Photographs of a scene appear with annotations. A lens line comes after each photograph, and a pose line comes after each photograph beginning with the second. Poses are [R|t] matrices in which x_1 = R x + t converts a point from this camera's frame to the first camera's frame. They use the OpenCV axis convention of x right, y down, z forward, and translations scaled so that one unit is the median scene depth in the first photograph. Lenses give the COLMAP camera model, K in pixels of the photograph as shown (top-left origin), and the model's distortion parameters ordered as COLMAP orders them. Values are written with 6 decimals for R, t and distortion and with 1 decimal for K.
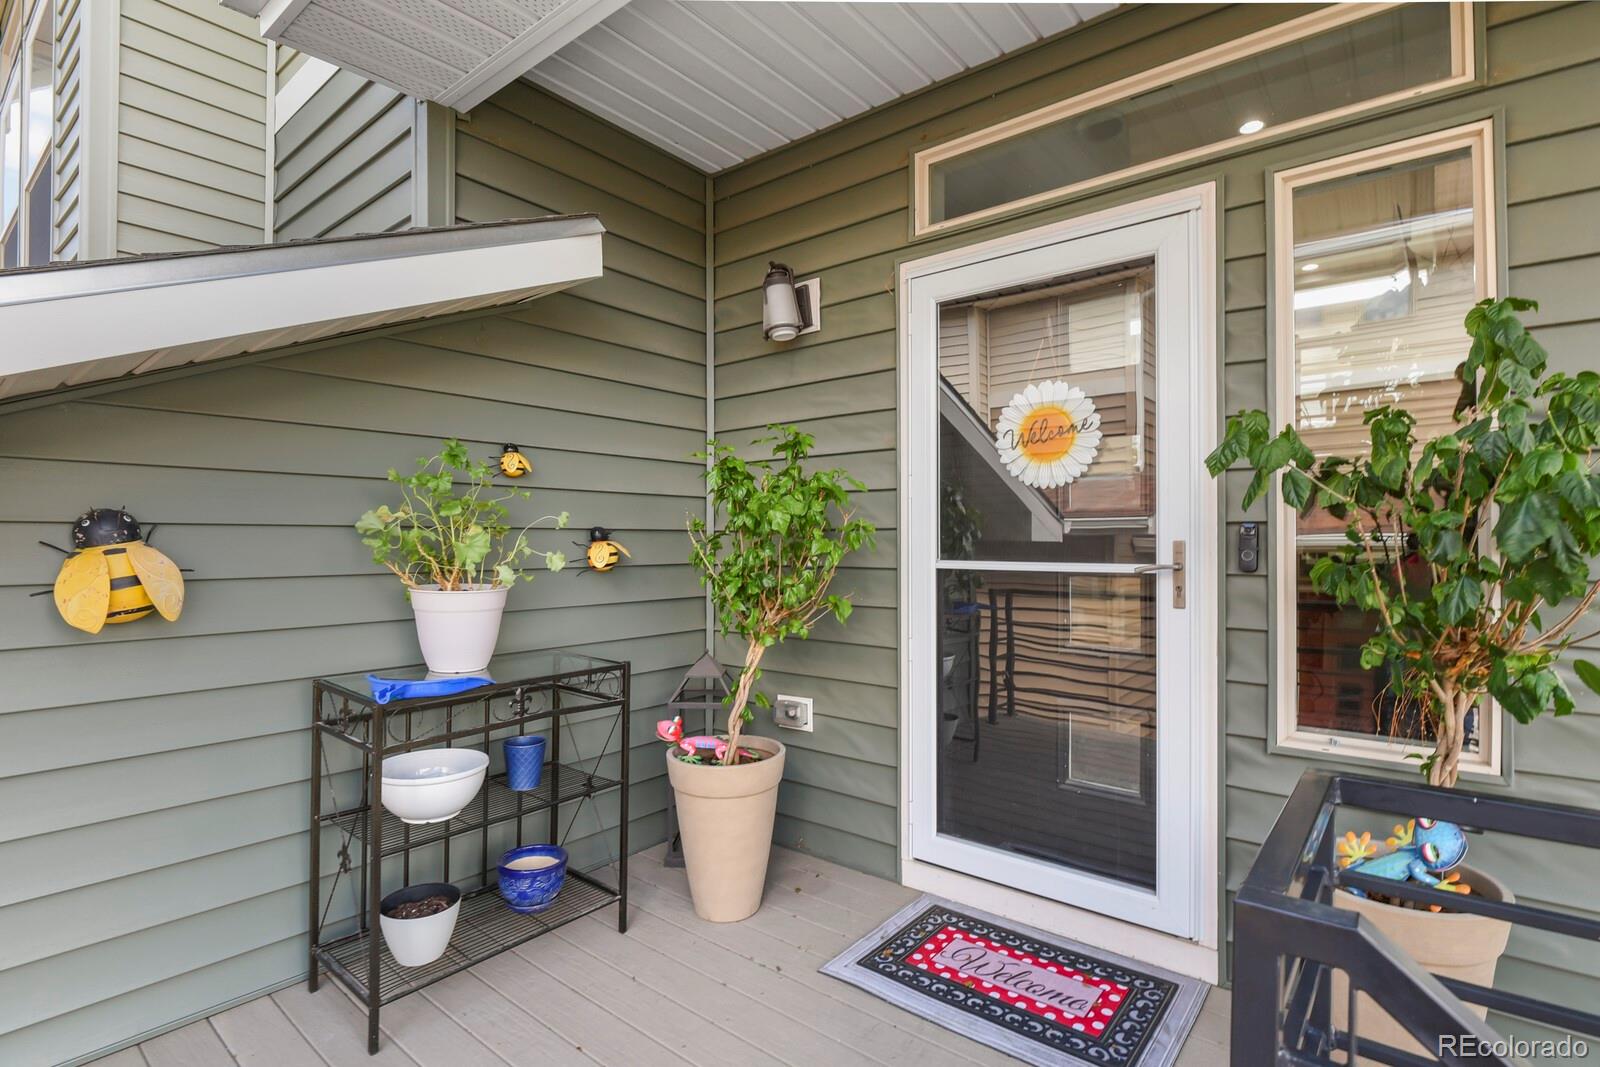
lens RADIAL K [[781.4, 0, 809.5], [0, 781.4, 537.0], [0, 0, 1]] dist [-0.015938, -0.001472]
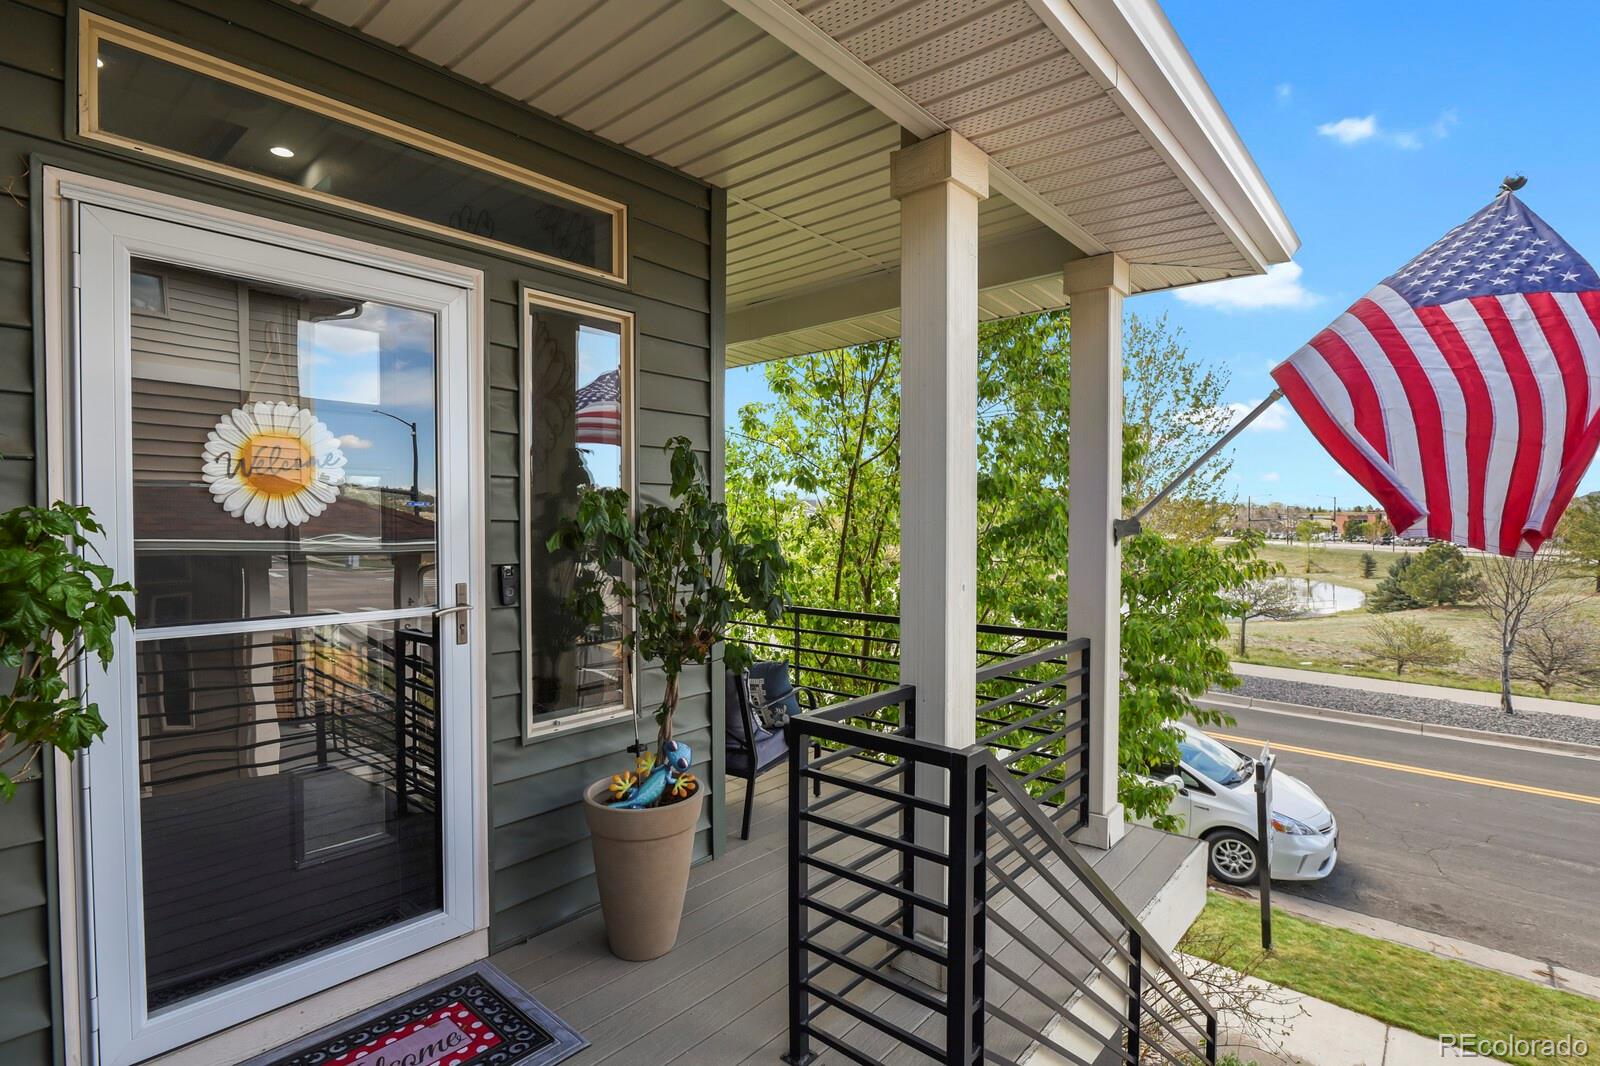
lens RADIAL K [[781.4, 0, 809.5], [0, 781.4, 536.5], [0, 0, 1]] dist [-0.015938, -0.001472]
pose [[0.027051, -0.020635, 0.999421, -0.609484], [-0.005853, 0.999767, 0.020801, -0.086356], [-0.999617, -0.006413, 0.026923, 0.463150]]
